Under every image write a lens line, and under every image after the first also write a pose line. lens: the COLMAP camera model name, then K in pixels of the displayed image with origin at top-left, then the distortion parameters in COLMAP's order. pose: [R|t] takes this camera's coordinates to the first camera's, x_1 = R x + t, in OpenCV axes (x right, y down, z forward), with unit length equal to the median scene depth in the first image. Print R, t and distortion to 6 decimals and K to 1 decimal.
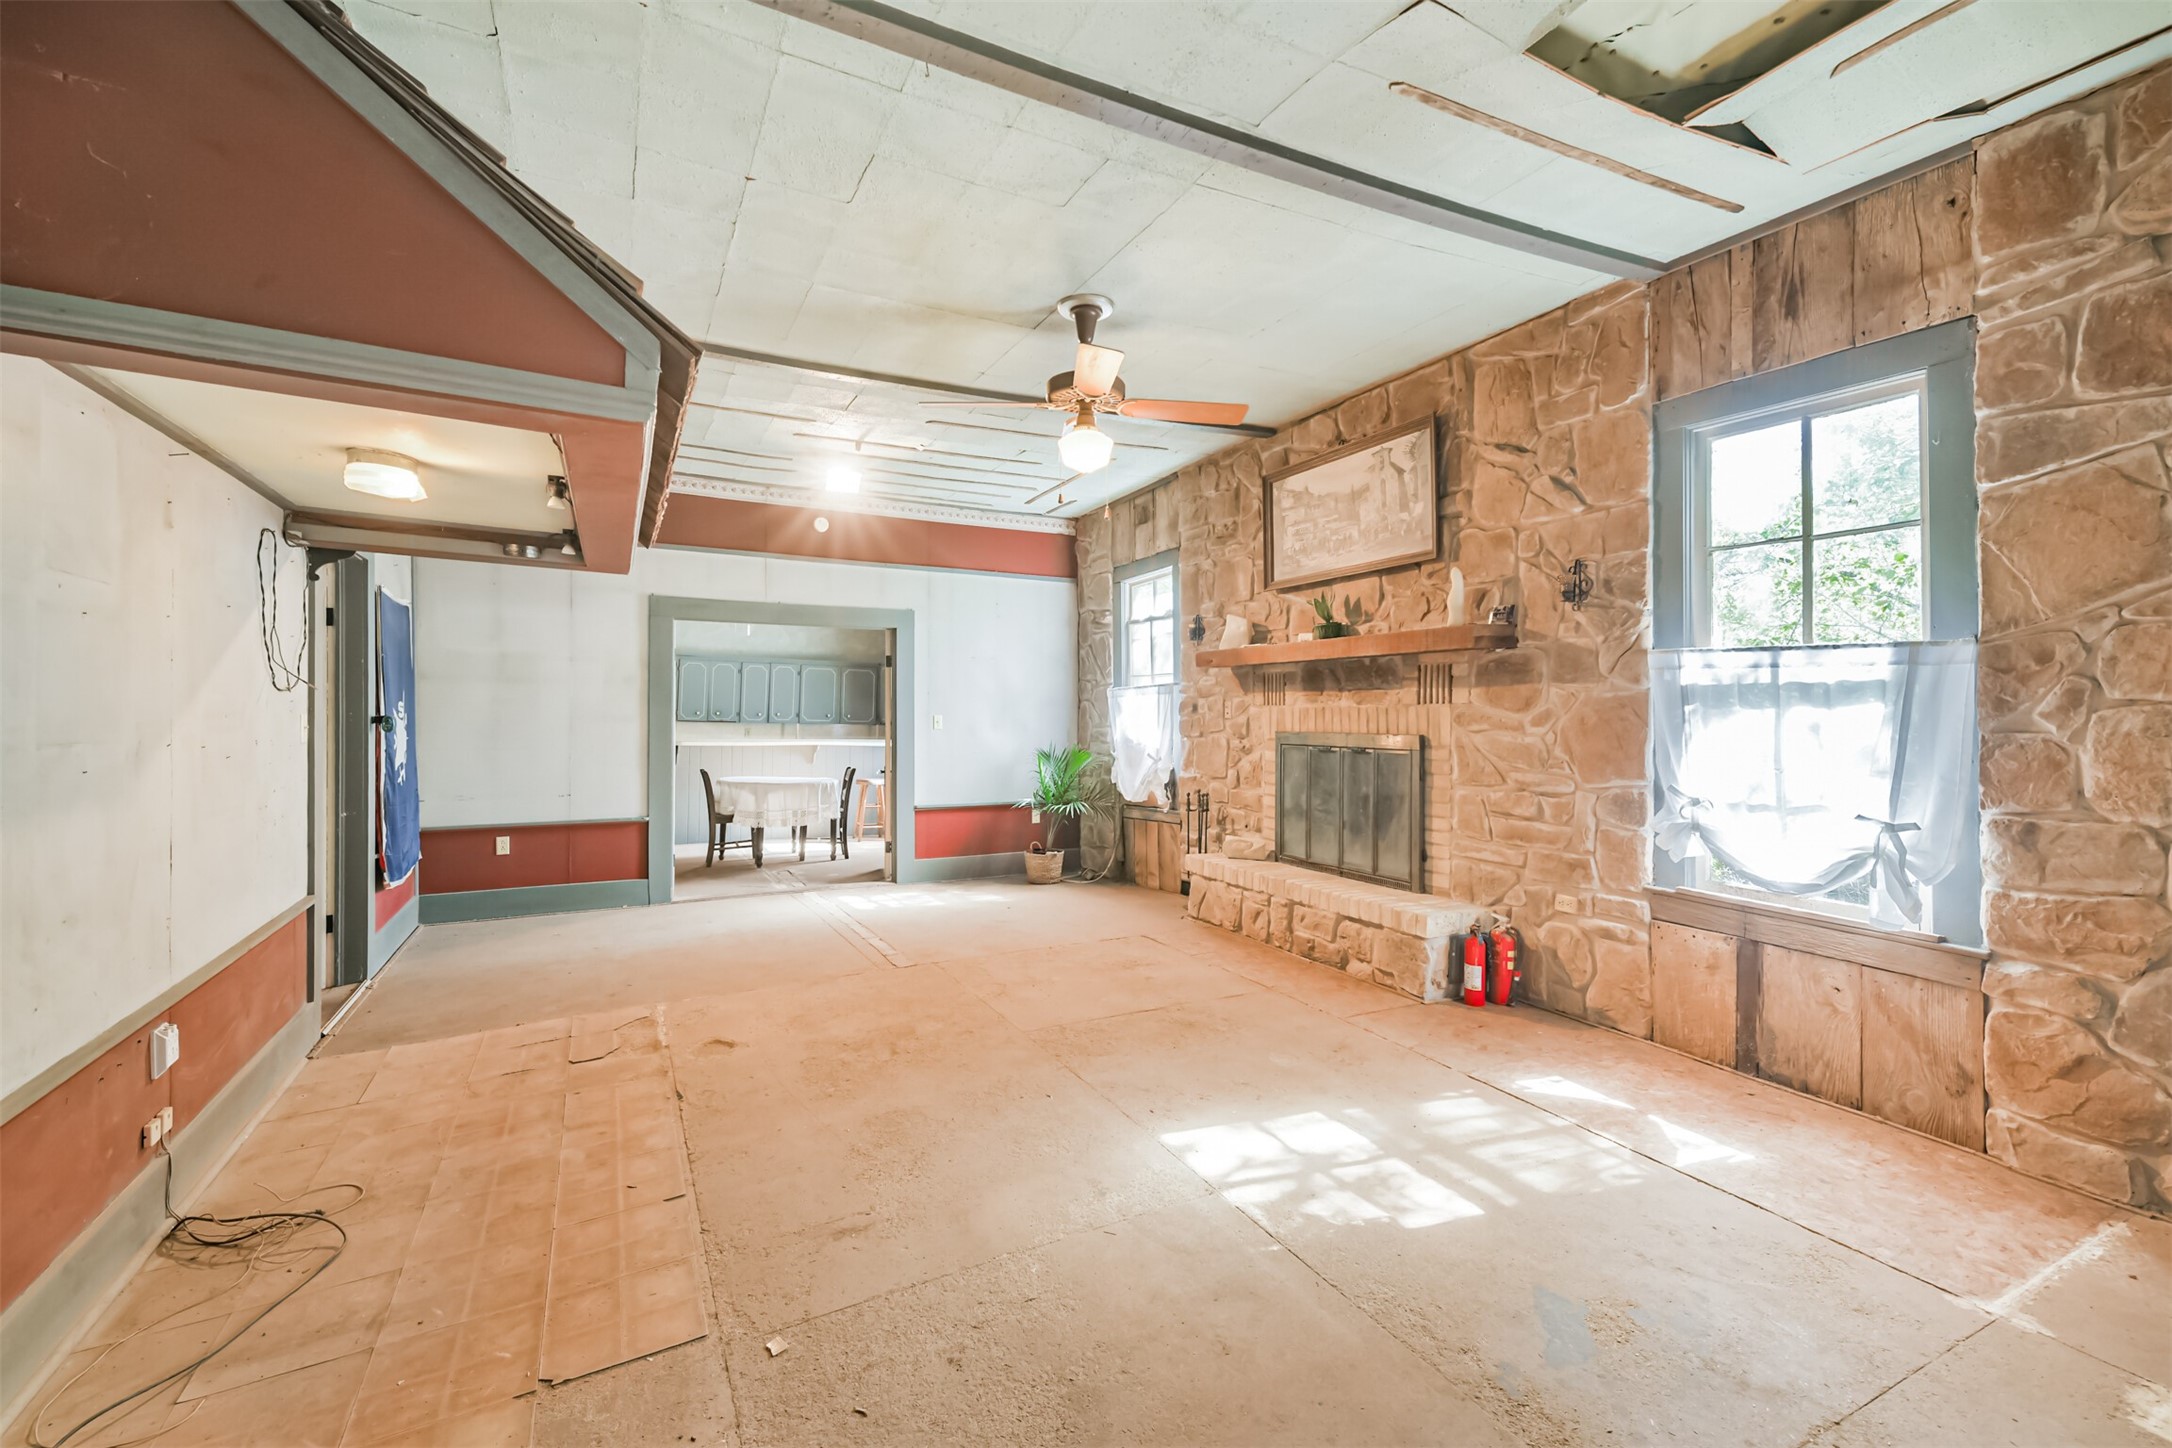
lens RADIAL K [[928.5, 0, 1092.0], [0, 928.5, 697.2], [0, 0, 1]] dist [0.023667, -0.007199]
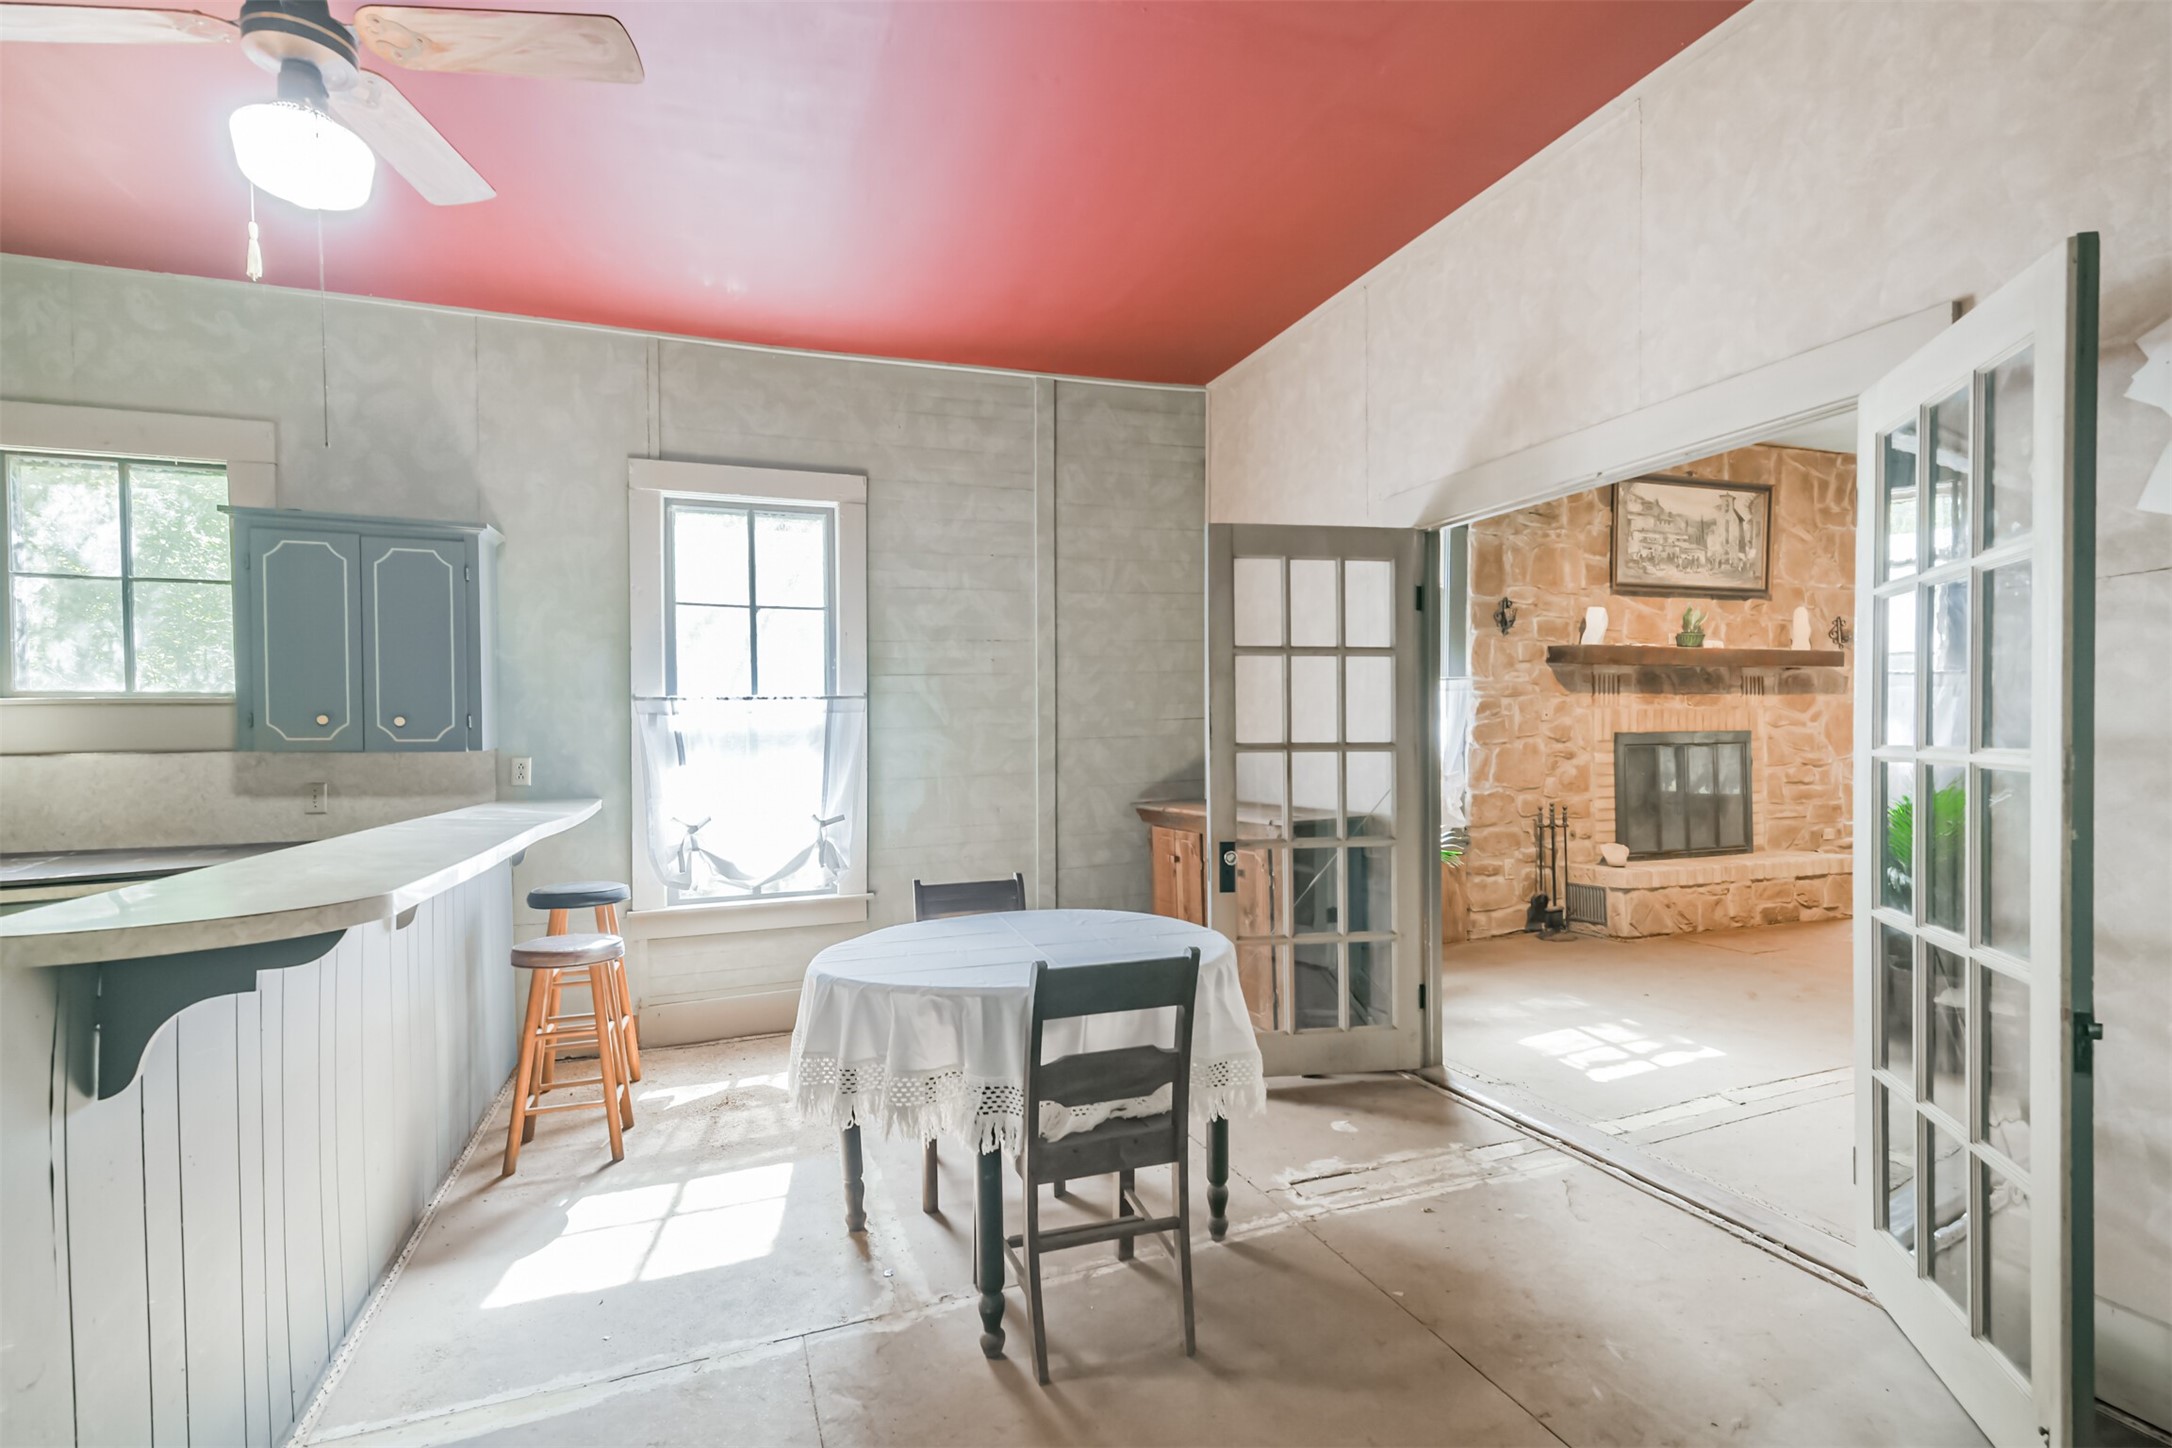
lens RADIAL K [[1041.9, 0, 1089.6], [0, 1041.9, 734.5], [0, 0, 1]] dist [0.024228, -0.006883]
pose [[0.118280, -0.011559, 0.992913, -1.344524], [-0.009359, 0.999875, 0.012755, 0.040672], [-0.992936, -0.010801, 0.118157, 1.947769]]
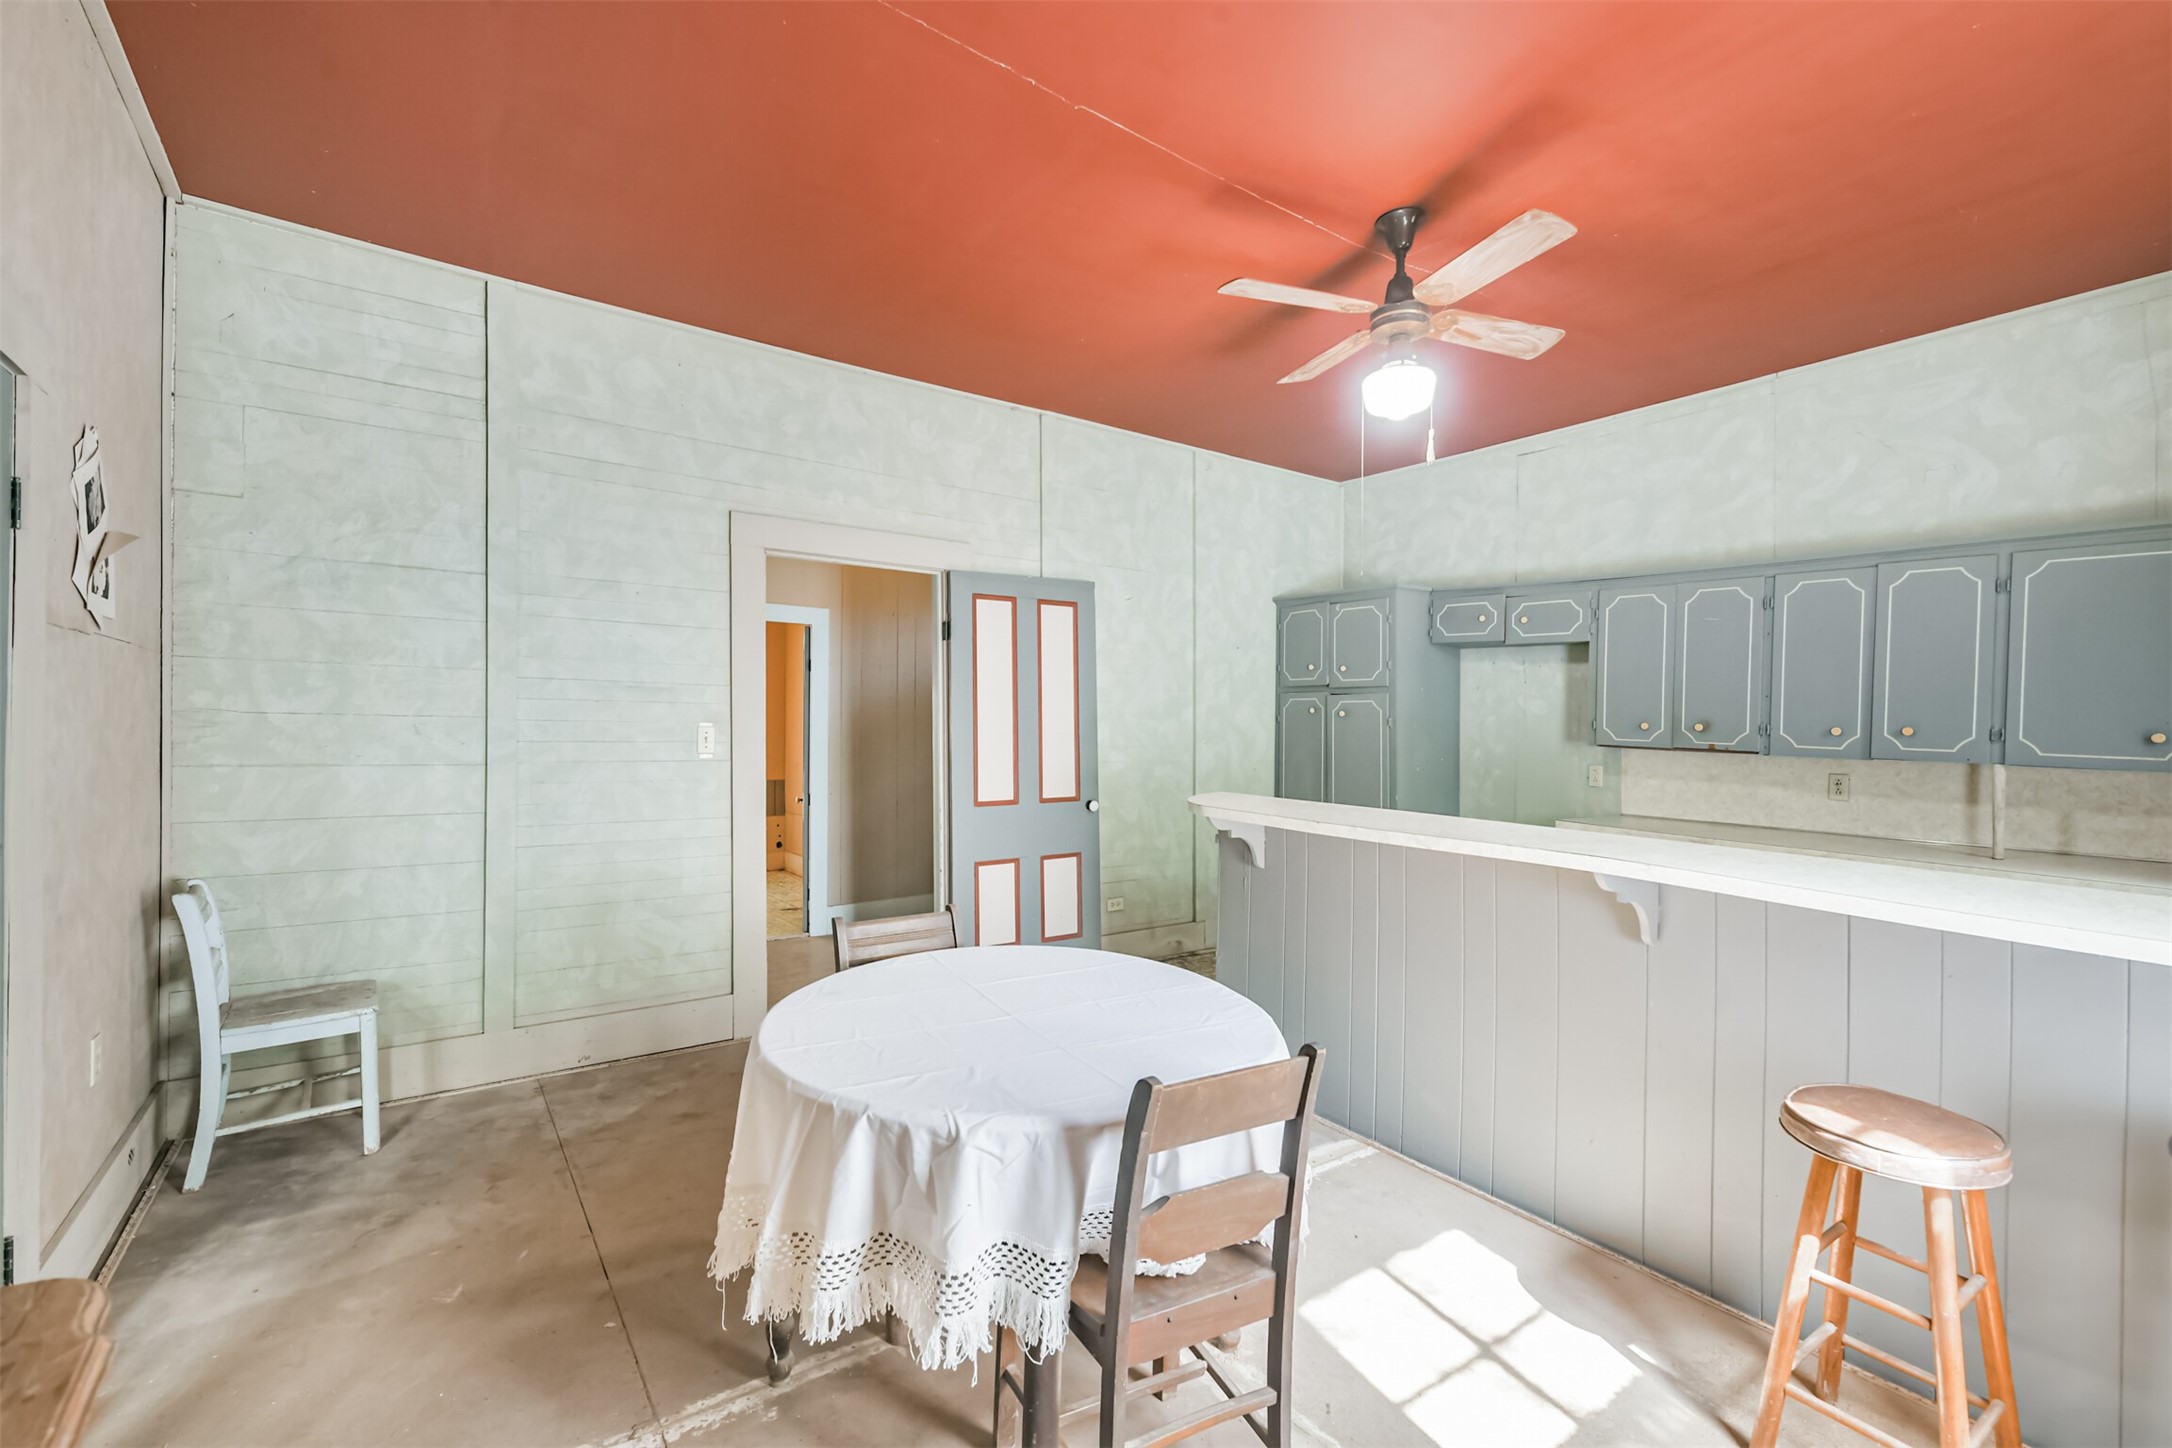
lens RADIAL K [[928.5, 0, 1063.1], [0, 928.5, 708.7], [0, 0, 1]] dist [0.023667, -0.007199]
pose [[0.130952, -0.015063, -0.991274, -0.229138], [0.014932, 0.999801, -0.013220, 0.033001], [0.991276, -0.013071, 0.131151, 2.021750]]
